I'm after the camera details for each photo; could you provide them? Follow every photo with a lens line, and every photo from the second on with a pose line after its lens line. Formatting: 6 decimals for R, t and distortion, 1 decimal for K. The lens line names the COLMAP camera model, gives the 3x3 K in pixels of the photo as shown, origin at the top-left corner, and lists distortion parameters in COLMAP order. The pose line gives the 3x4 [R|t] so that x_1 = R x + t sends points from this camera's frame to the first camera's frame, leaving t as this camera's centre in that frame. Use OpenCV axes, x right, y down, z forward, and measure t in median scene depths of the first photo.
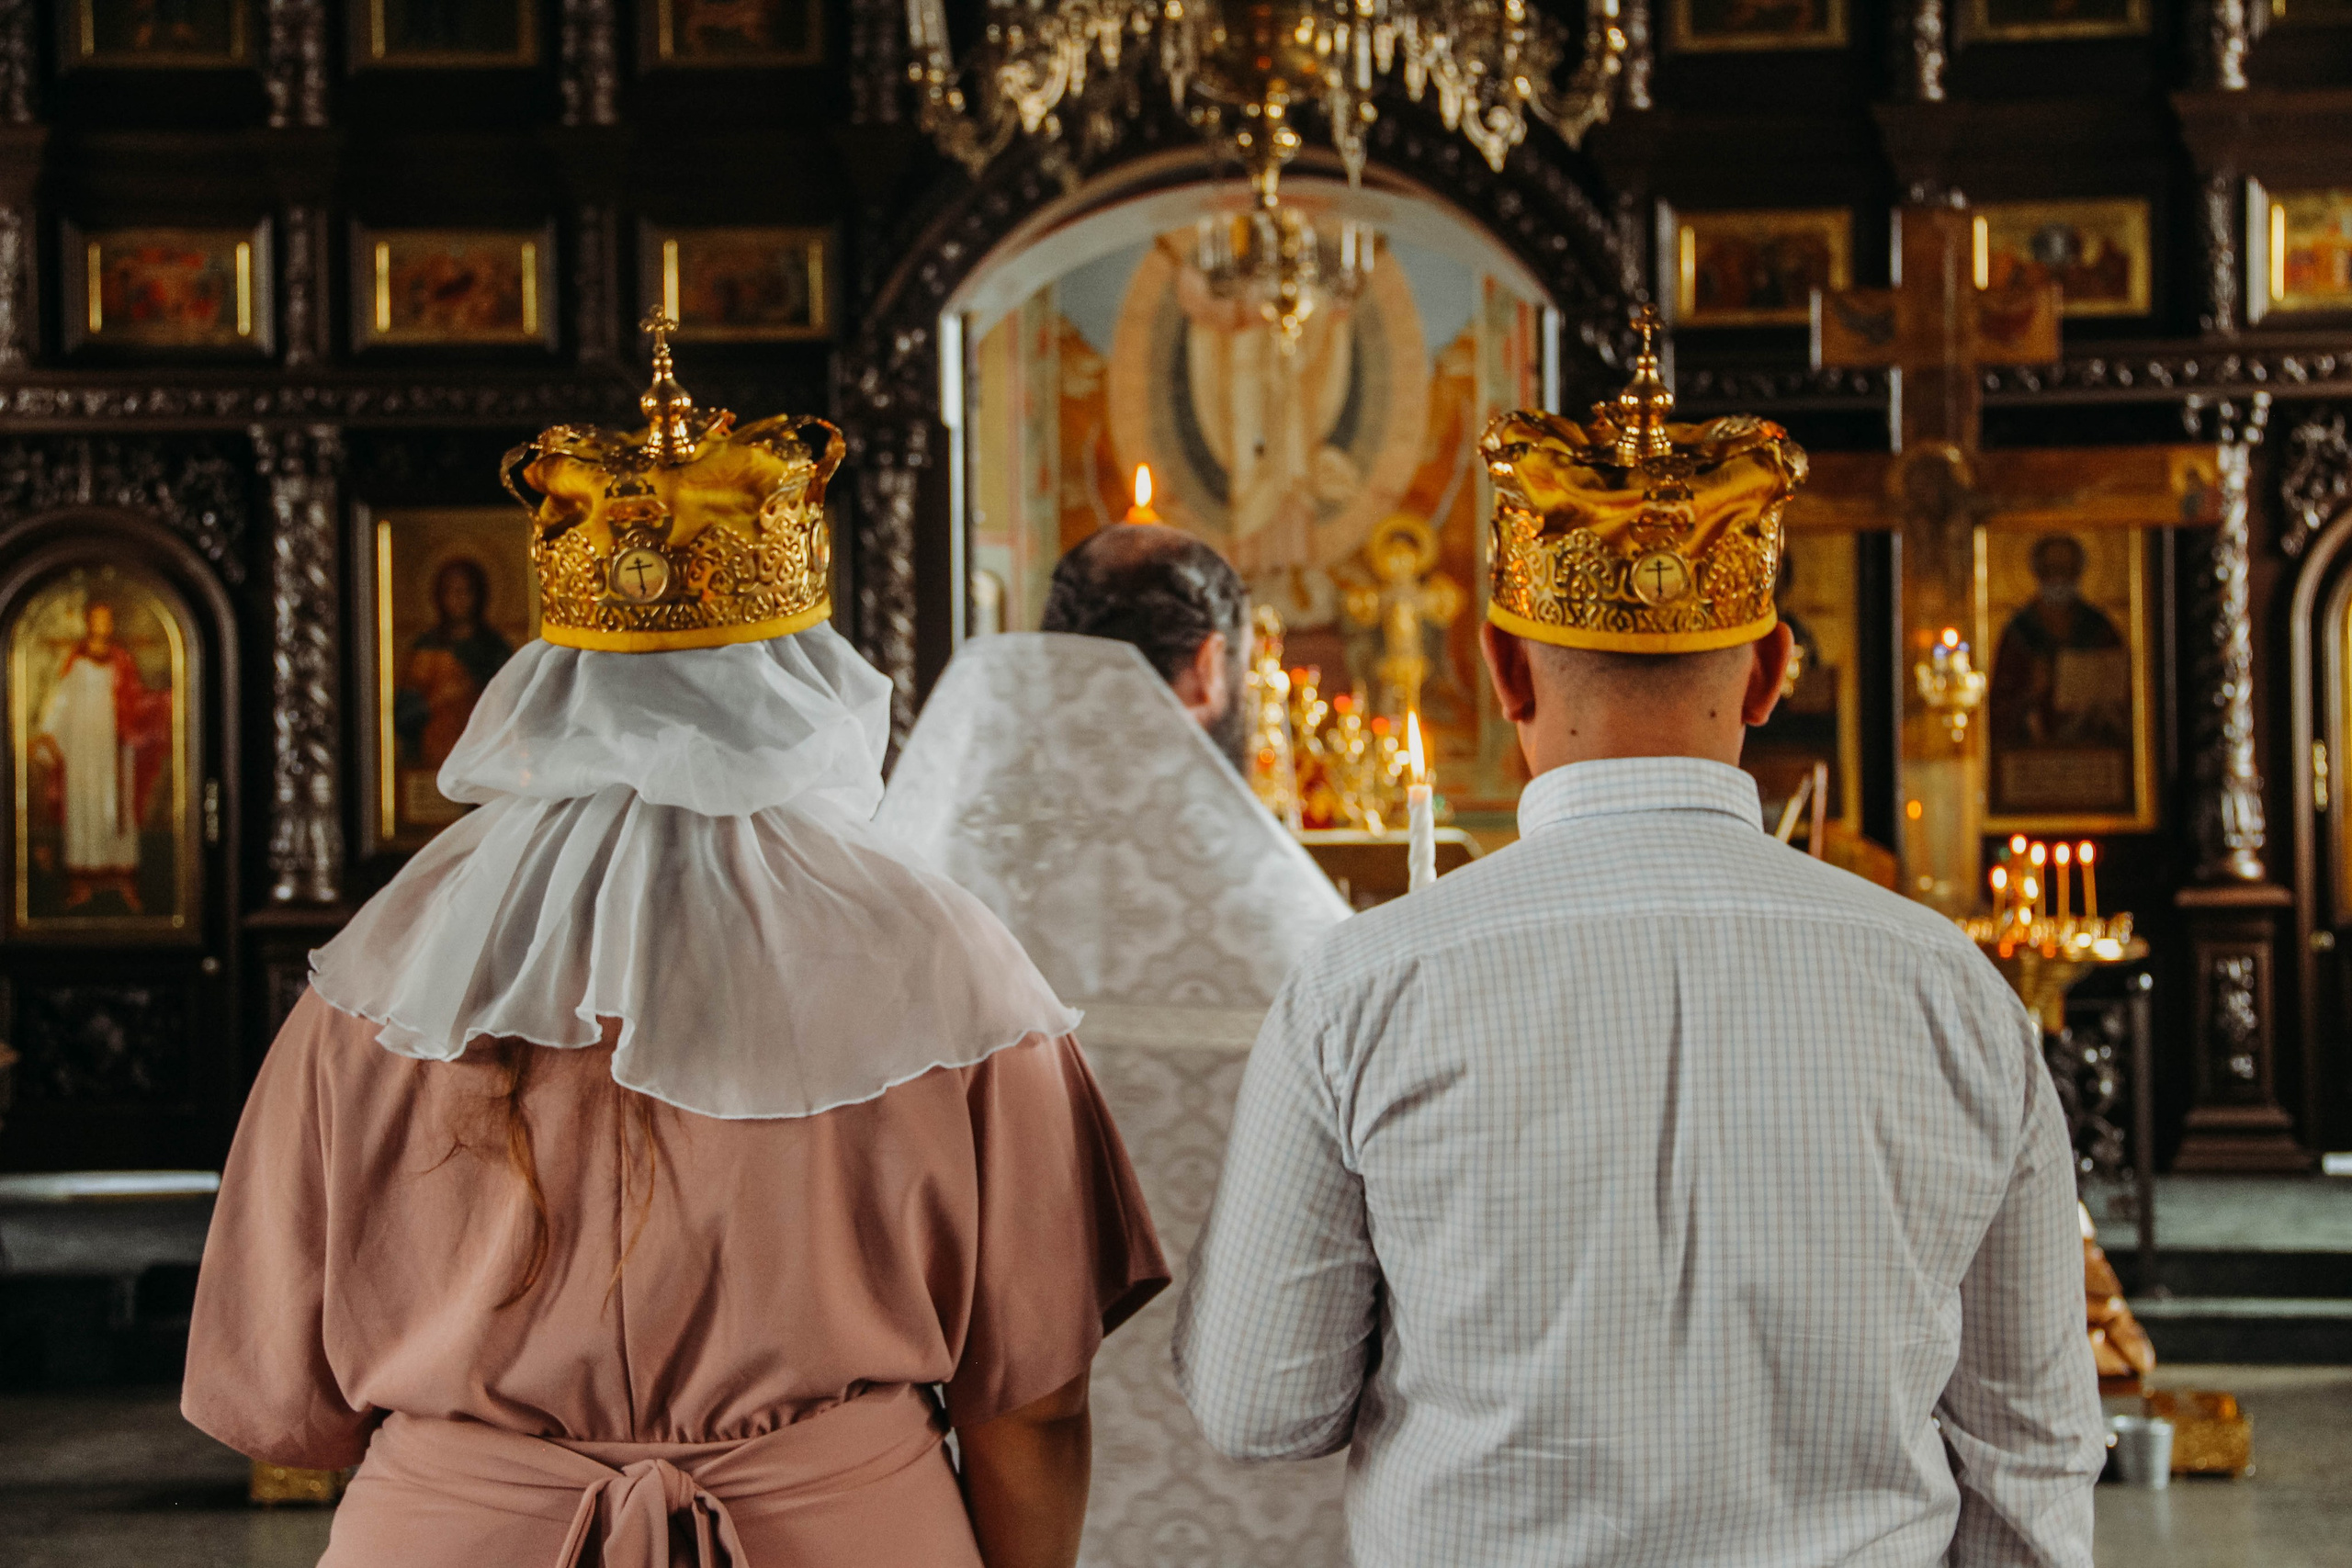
lens RADIAL K [[4129.3, 0, 1188.8], [0, 4129.3, 781.1], [0, 0, 1]] dist [0.286026, 0.000000]
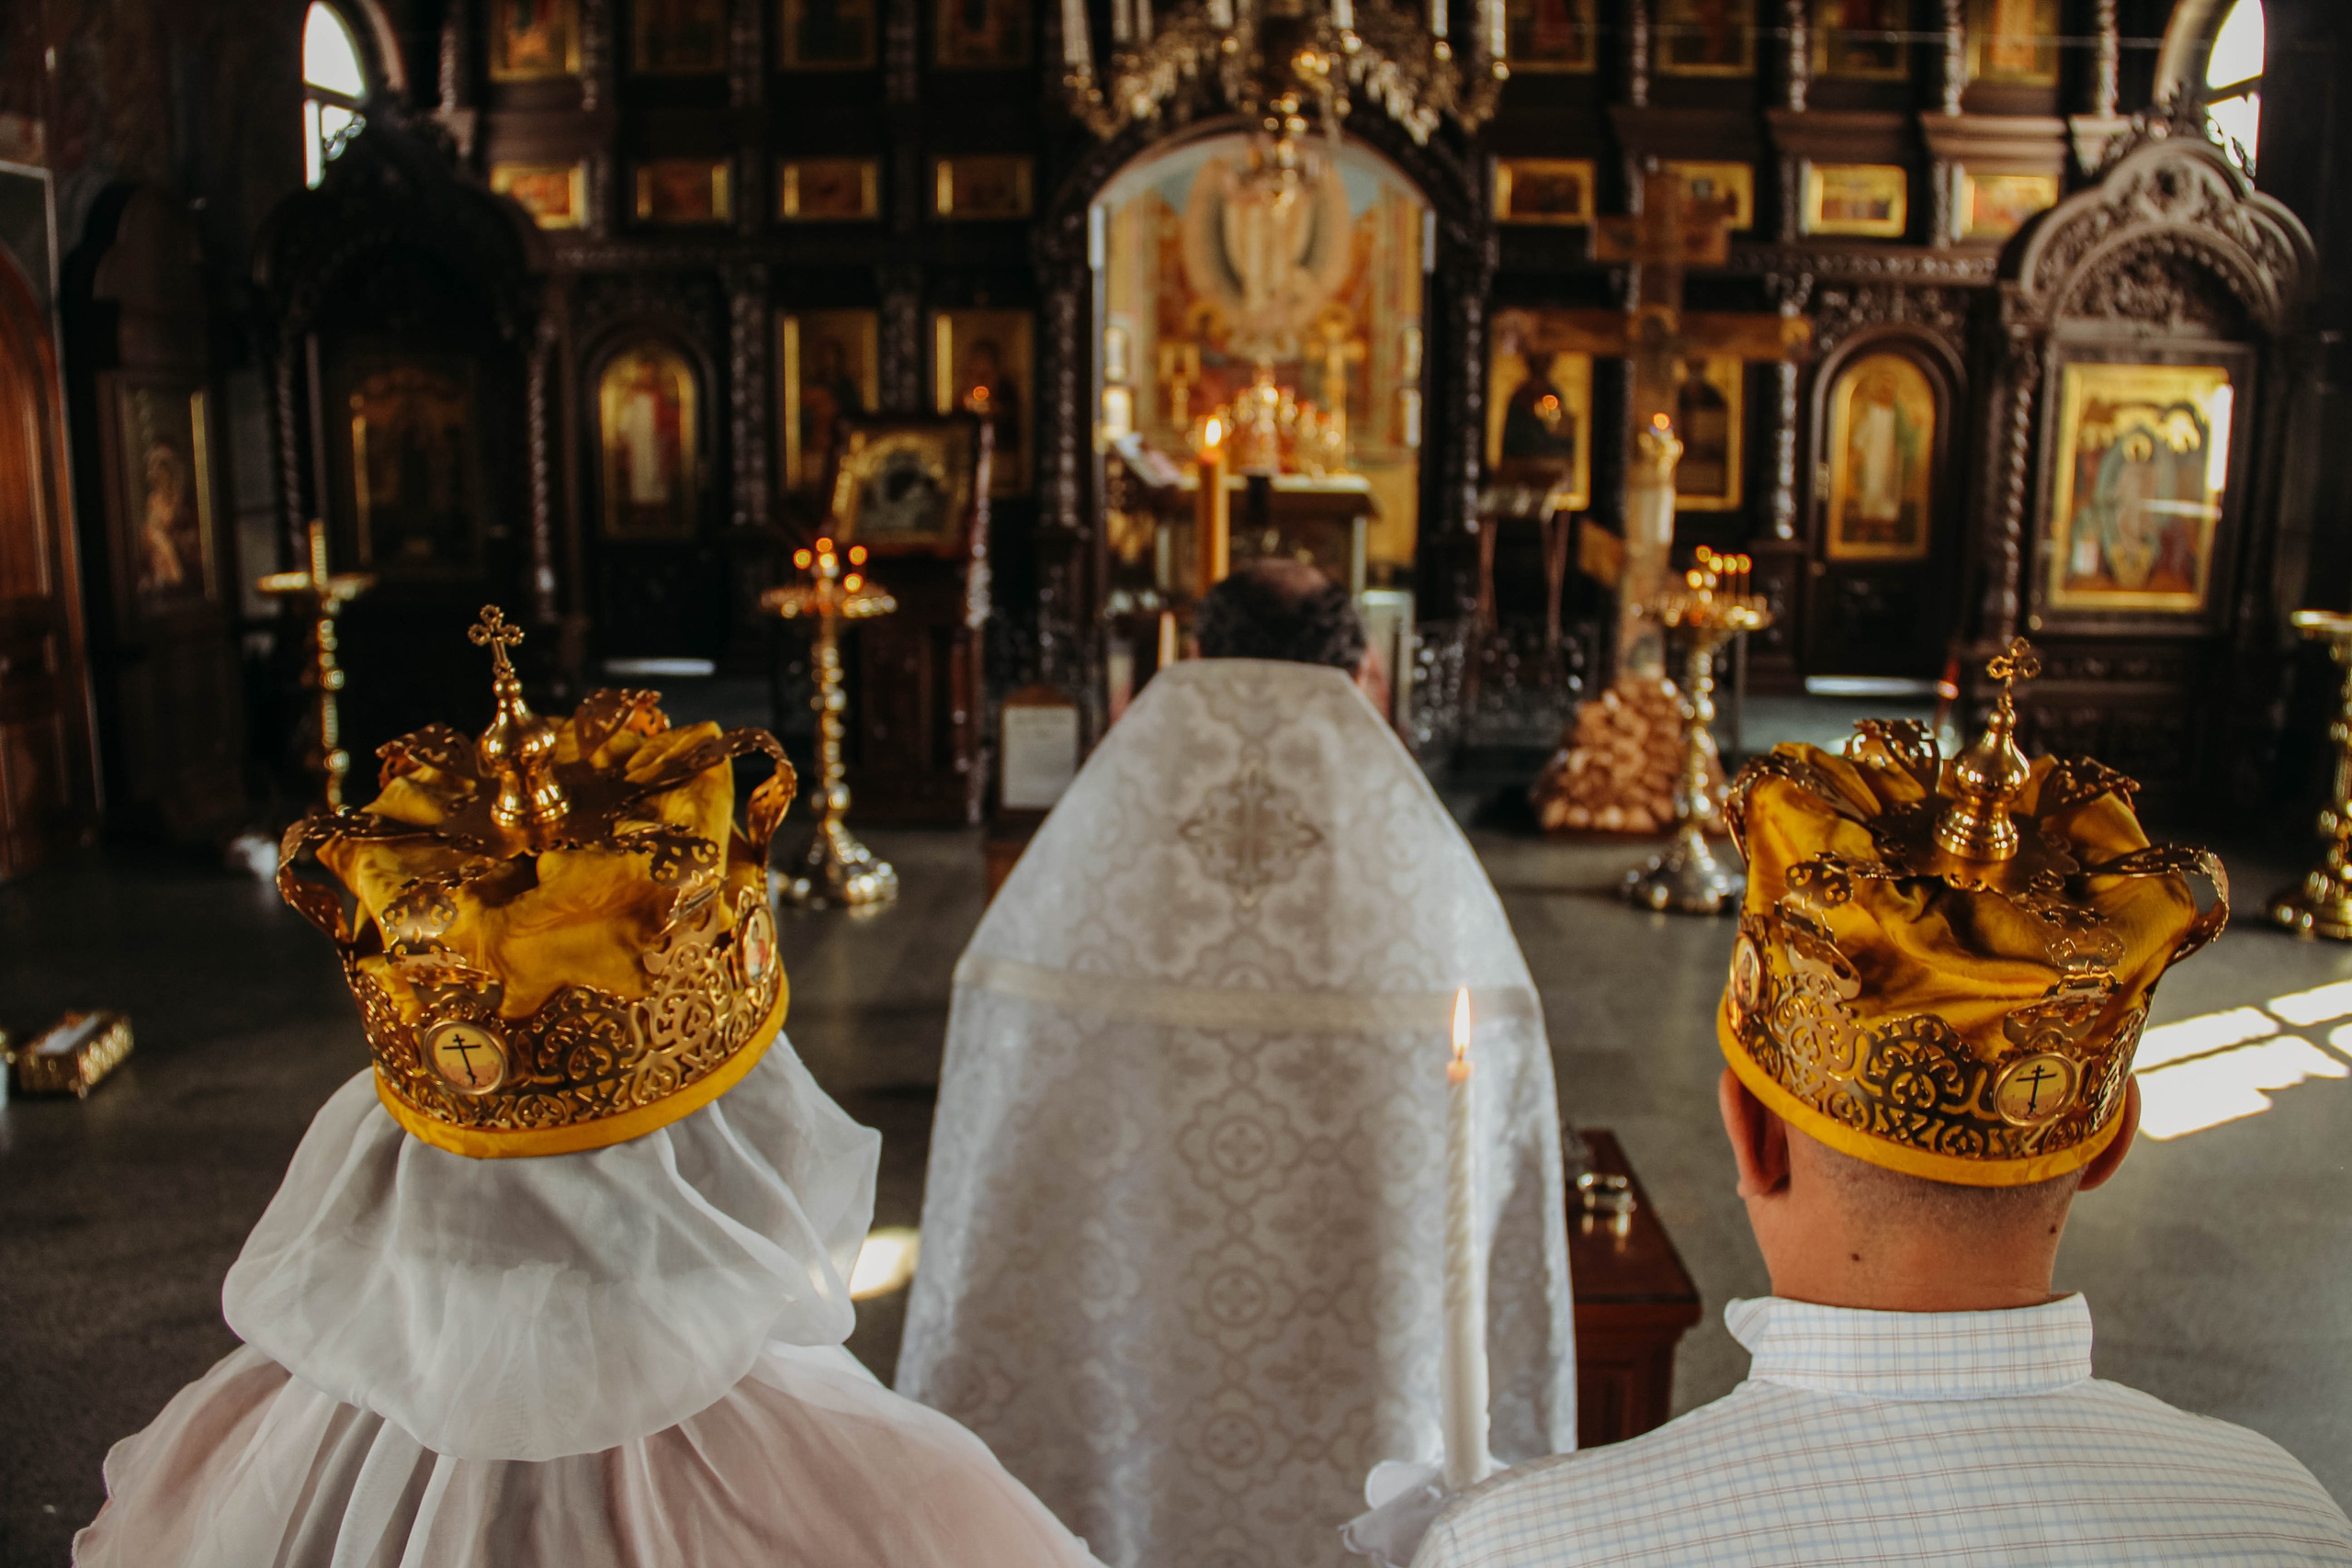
lens RADIAL K [[1915.4, 0, 1168.1], [0, 1915.4, 770.8], [0, 0, 1]] dist [-0.155558, 0.052746]
pose [[0.999489, 0.024525, -0.020516, -0.003585], [-0.020095, 0.980882, 0.193566, -0.030891], [0.024872, -0.193054, 0.980873, 0.147439]]
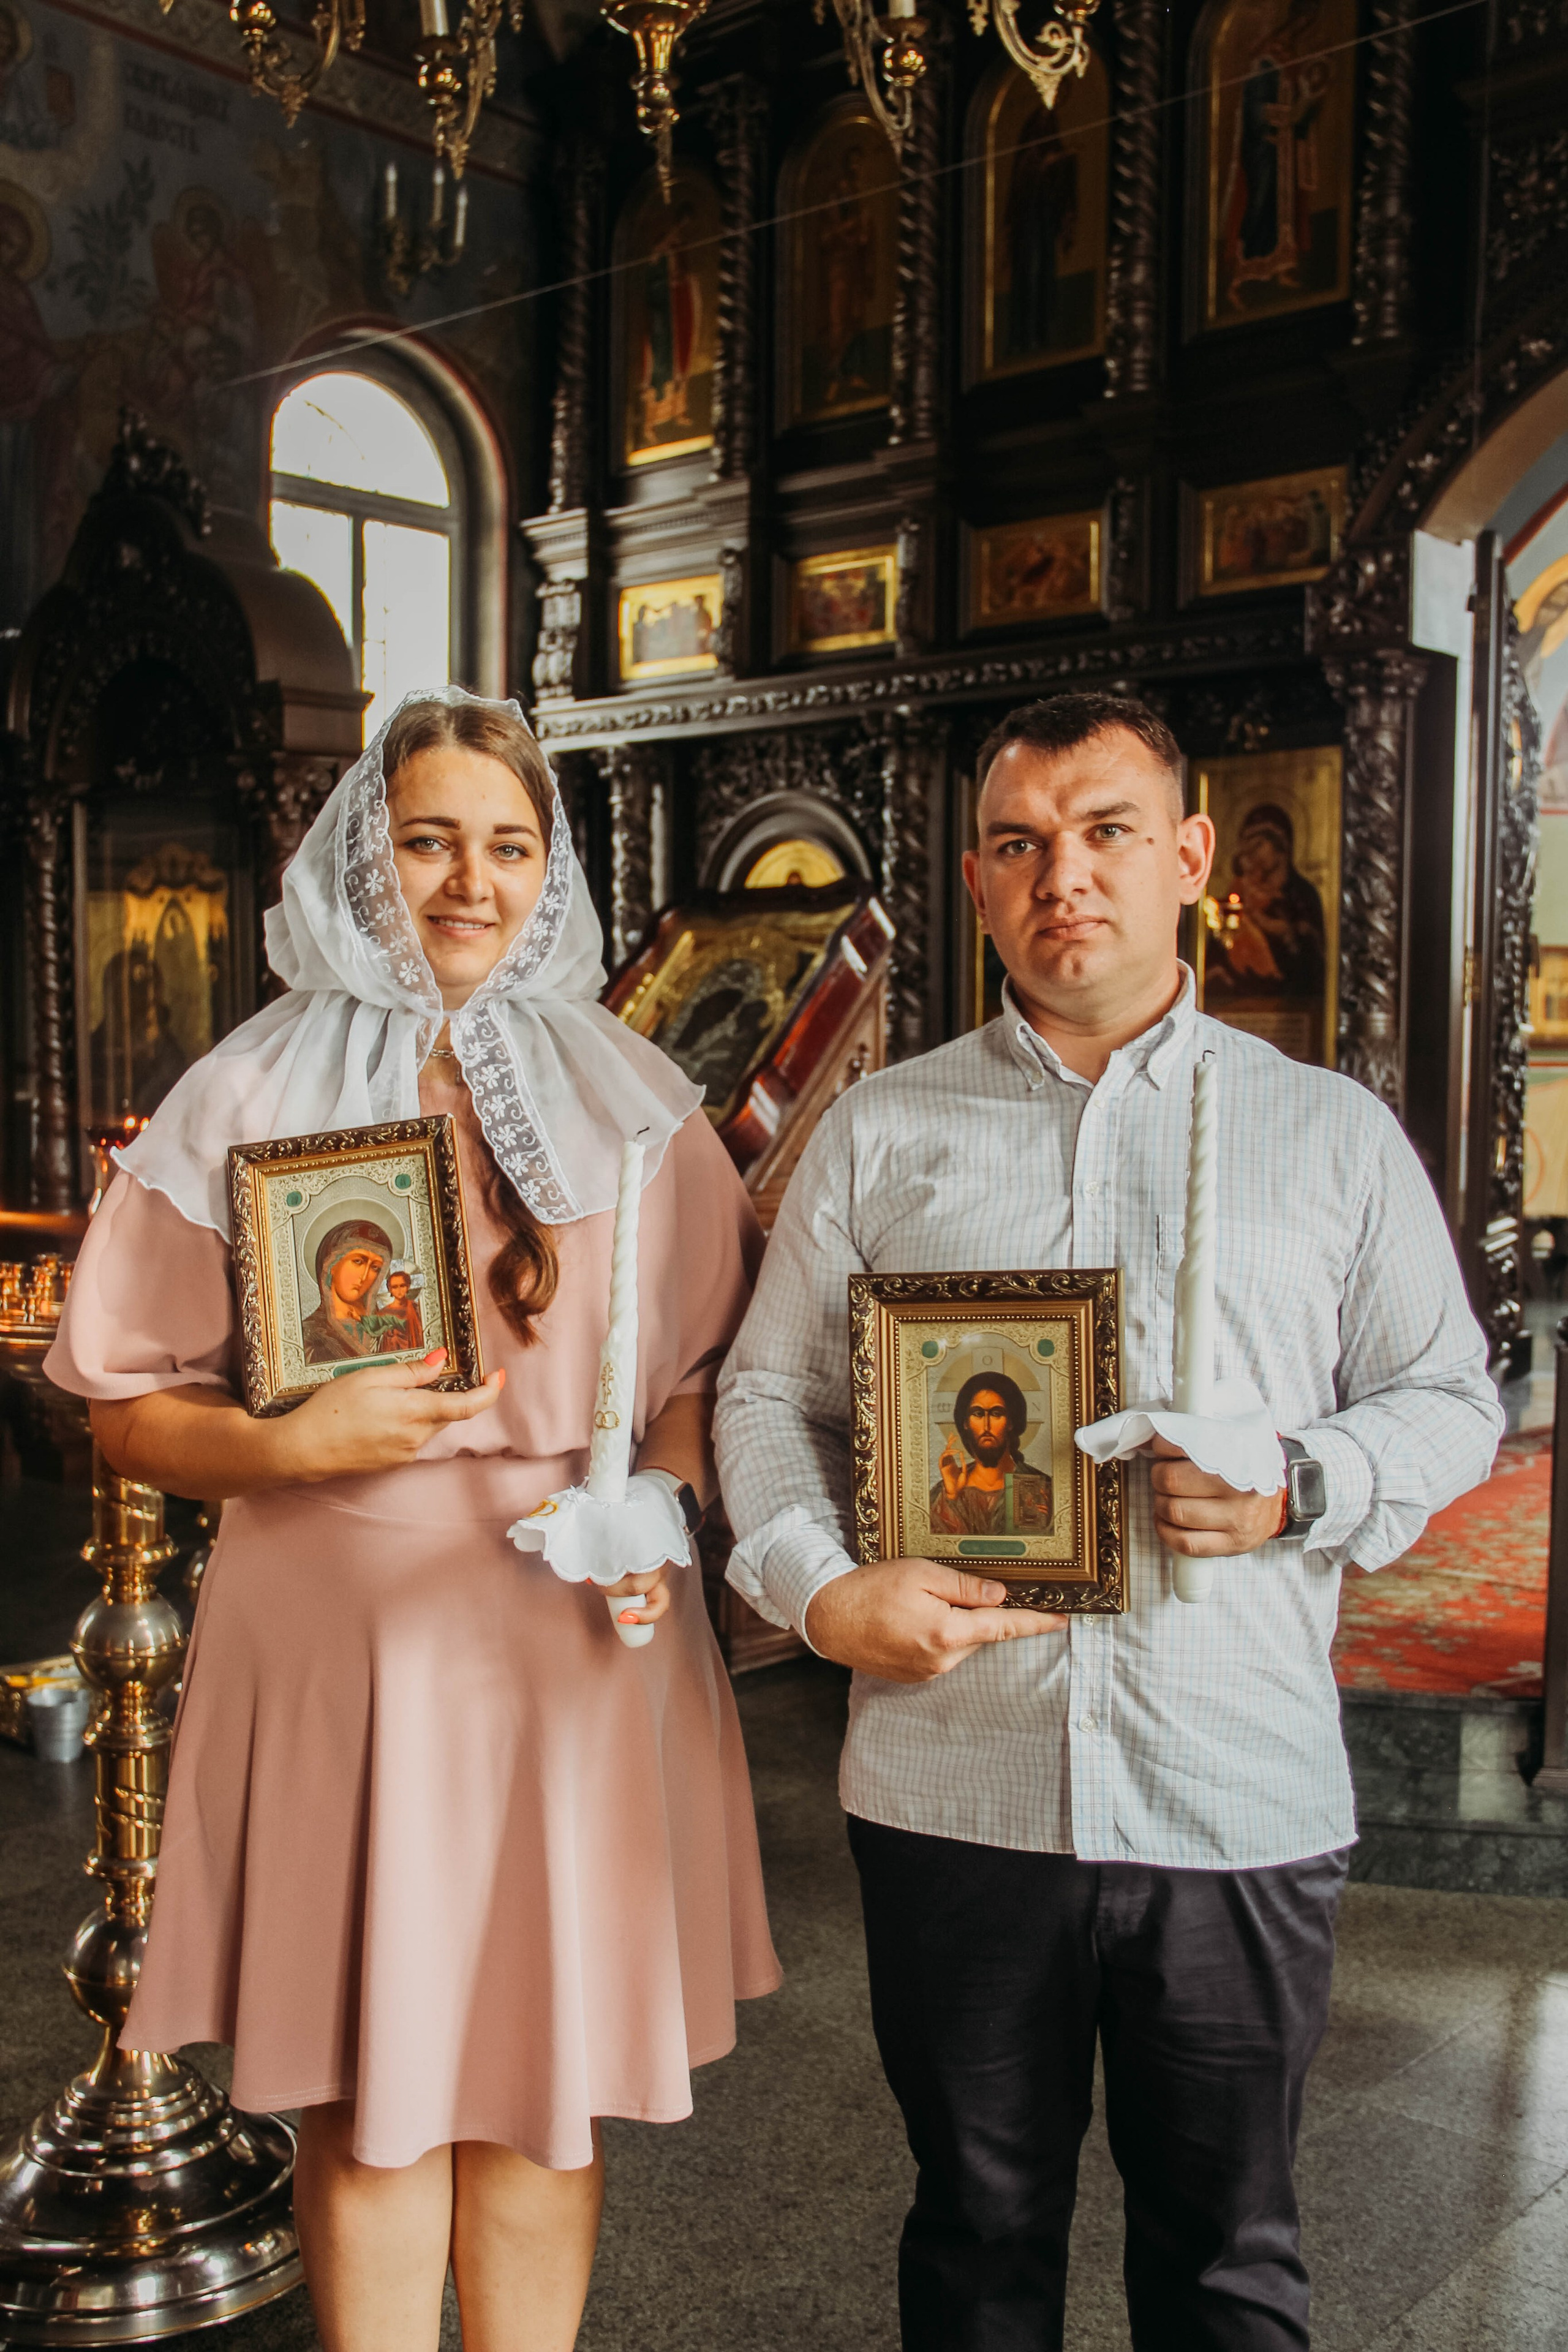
lens RADIAL K [[2288.5, 0, 760.6], [0, 2288.5, 1251.8], [0, 0, 1]] dist [-0.044031, 0.000000]
pose [[0.758774, 0.073433, -0.647201, 0.172845], [-0.013505, 0.995185, 0.097084, 0.003111], [0.651214, -0.064924, 0.756112, 0.496382]]
